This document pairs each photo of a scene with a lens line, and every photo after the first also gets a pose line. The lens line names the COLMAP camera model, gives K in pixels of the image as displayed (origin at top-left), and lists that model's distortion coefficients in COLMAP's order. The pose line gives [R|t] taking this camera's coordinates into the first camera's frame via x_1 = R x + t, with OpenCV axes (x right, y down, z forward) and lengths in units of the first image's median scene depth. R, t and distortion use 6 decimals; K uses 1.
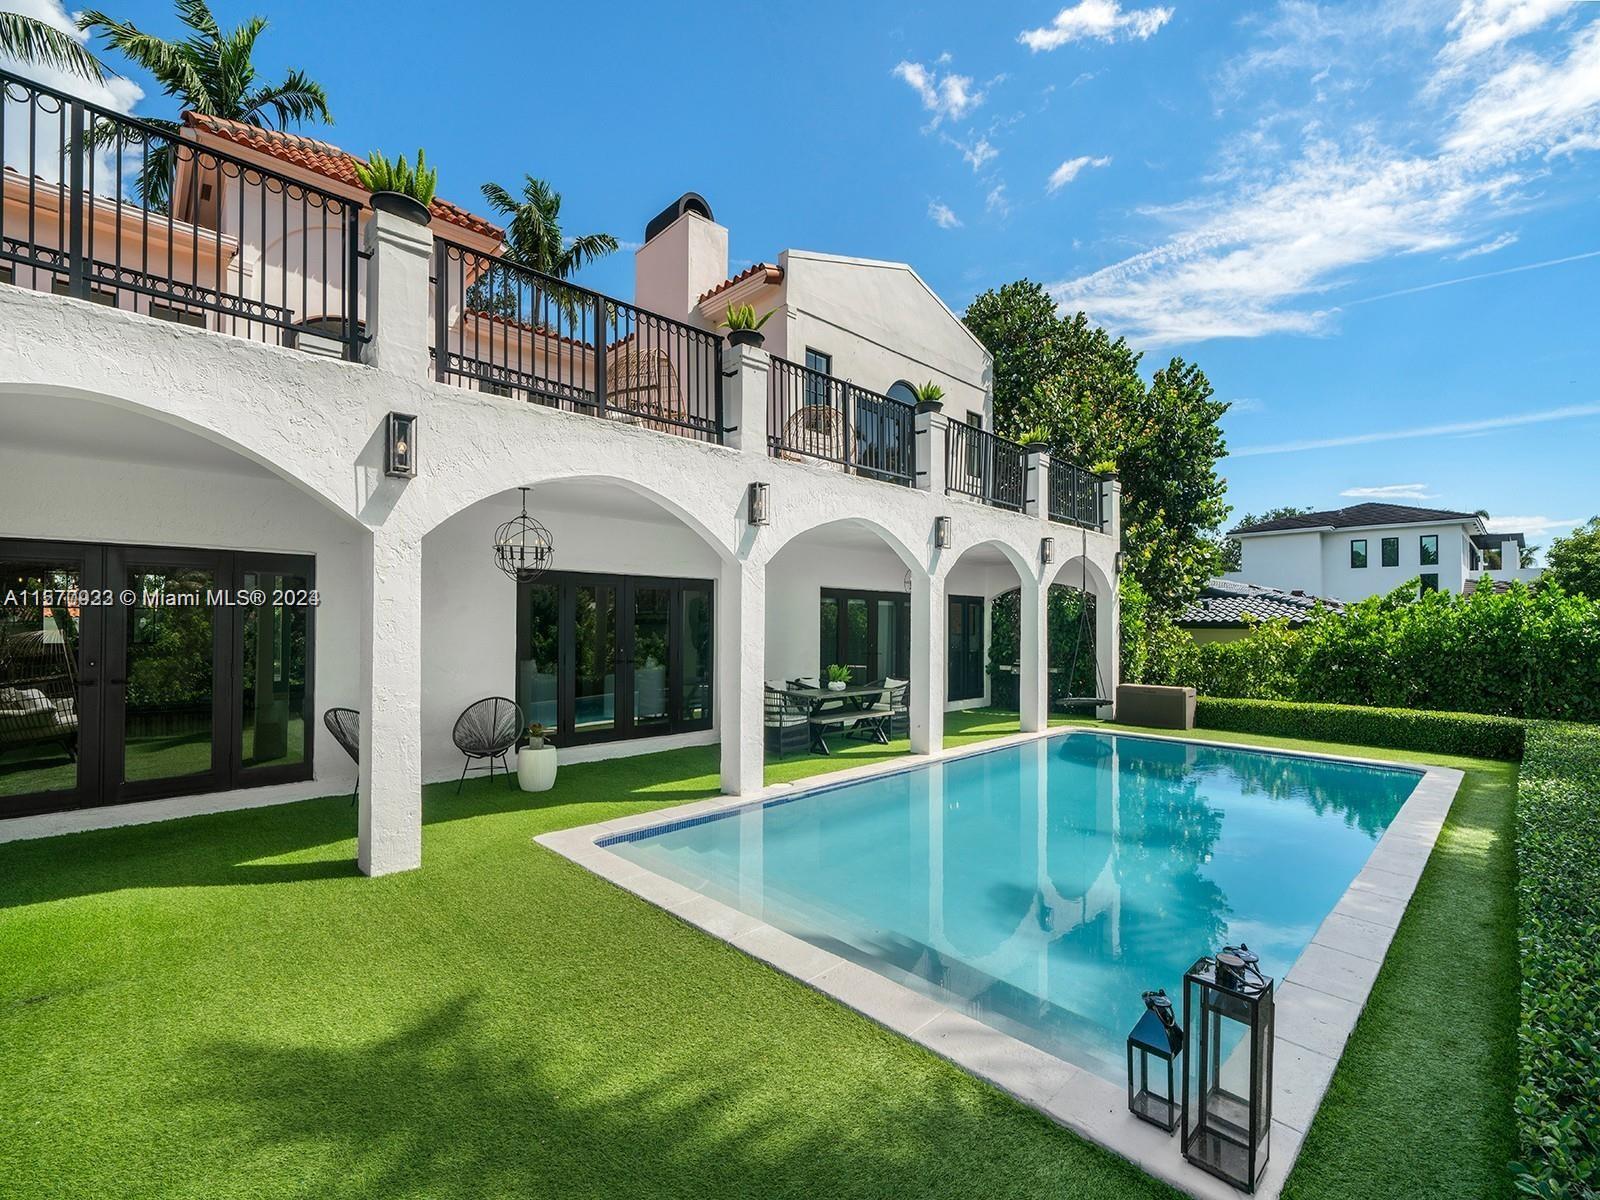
lens RADIAL K [[700.2, 0, 798.6], [0, 700.2, 615.5], [0, 0, 1]] dist [-0.004342, -0.000461]
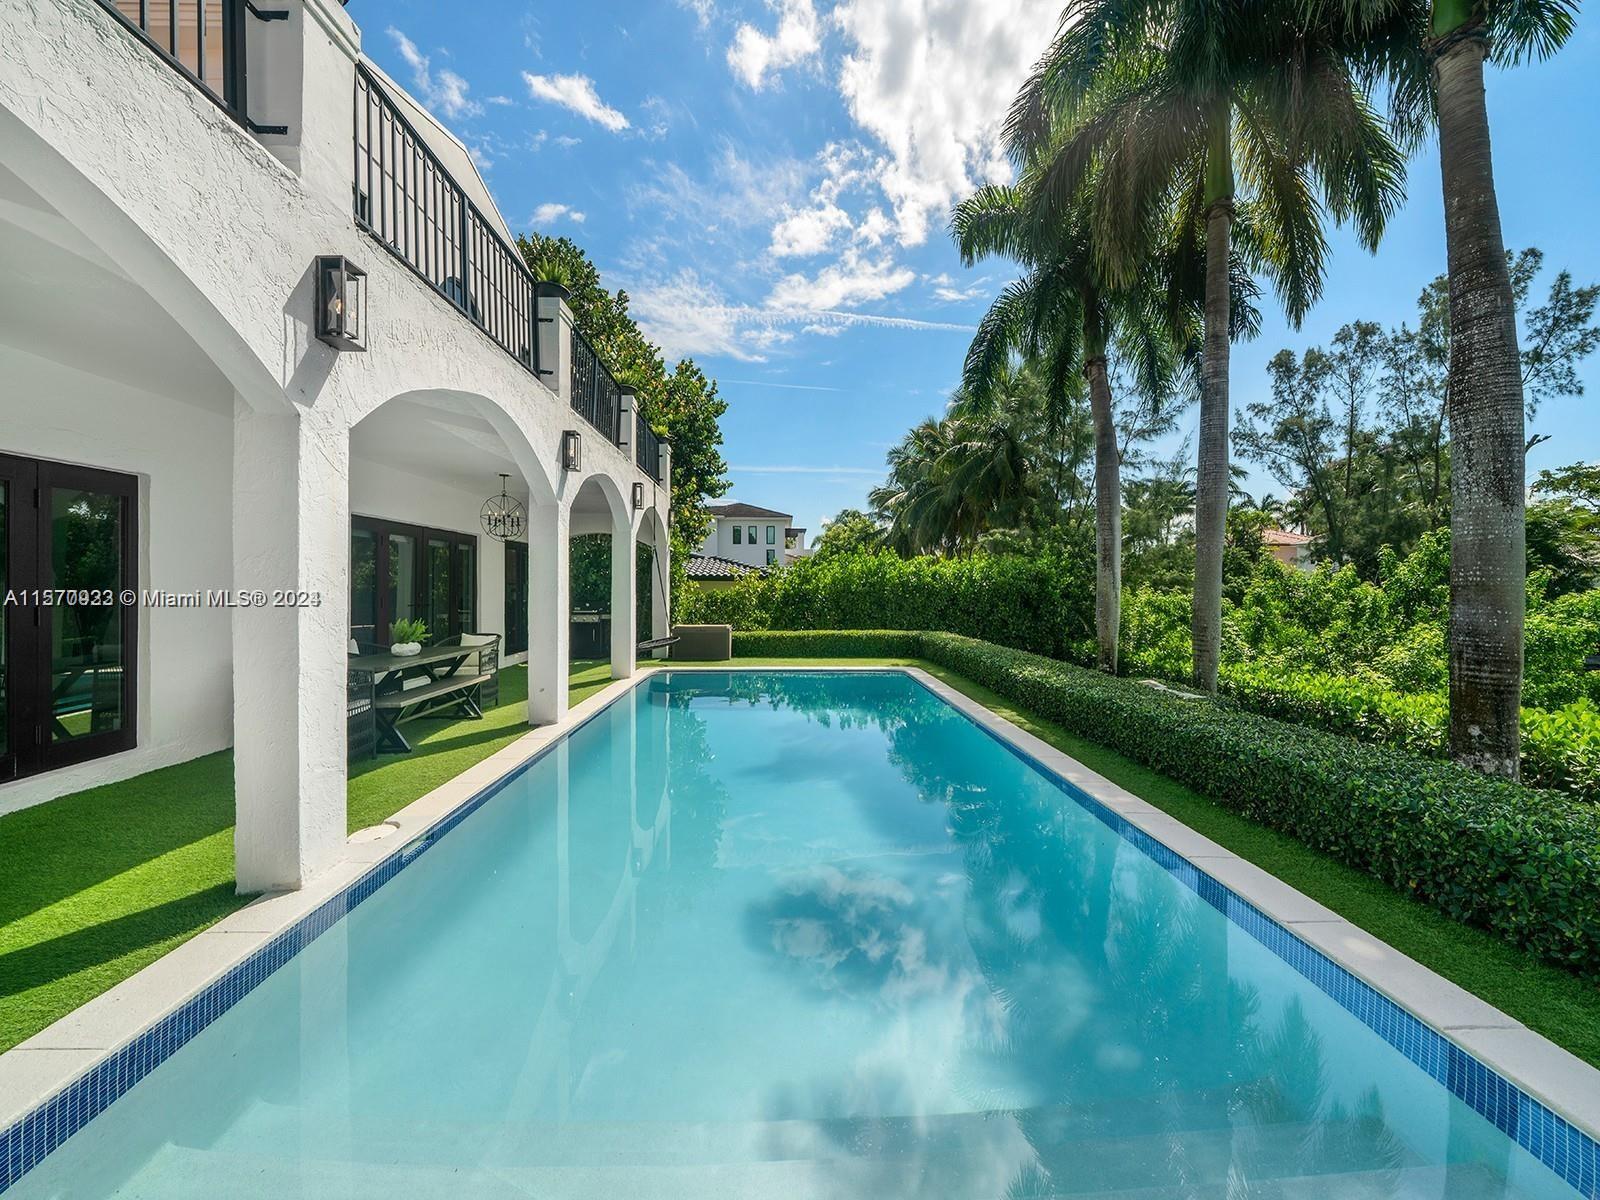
lens RADIAL K [[556.1, 0, 796.6], [0, 556.1, 583.7], [0, 0, 1]] dist [-0.008087, -0.000272]
pose [[0.672797, -0.004553, 0.739813, -0.099666], [-0.005145, 0.999928, 0.010833, 0.028801], [-0.739809, -0.011095, 0.672725, 0.364018]]
